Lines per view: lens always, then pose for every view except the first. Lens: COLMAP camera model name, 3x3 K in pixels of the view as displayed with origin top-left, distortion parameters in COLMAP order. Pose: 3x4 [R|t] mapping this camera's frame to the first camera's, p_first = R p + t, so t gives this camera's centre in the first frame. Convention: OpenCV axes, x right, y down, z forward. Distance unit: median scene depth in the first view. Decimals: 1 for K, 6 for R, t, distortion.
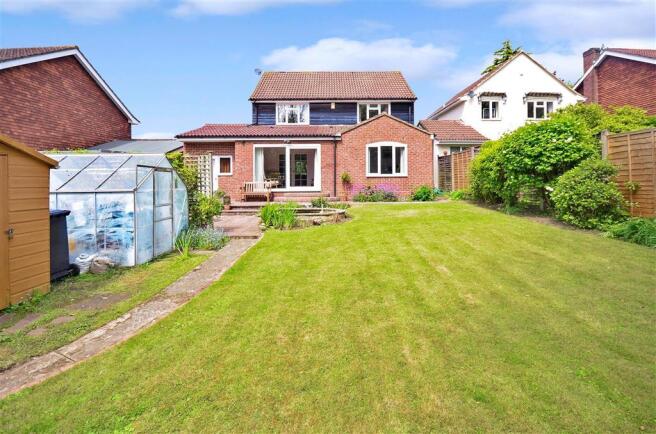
lens RADIAL K [[307.2, 0, 328.0], [0, 307.2, 182.7], [0, 0, 1]] dist [-0.000307, -0.000687]
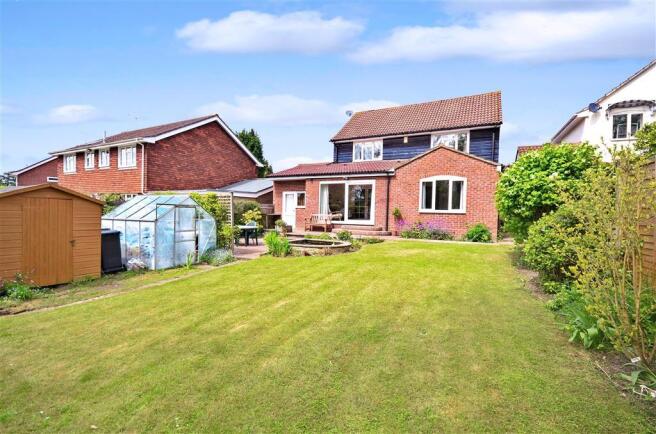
lens RADIAL K [[292.0, 0, 325.6], [0, 292.0, 219.2], [0, 0, 1]] dist [0.001919, -0.004163]
pose [[0.883539, 0.037944, -0.466818, 0.294181], [-0.026730, 0.999173, 0.030624, -0.018243], [0.467594, -0.014579, 0.883823, 0.043838]]
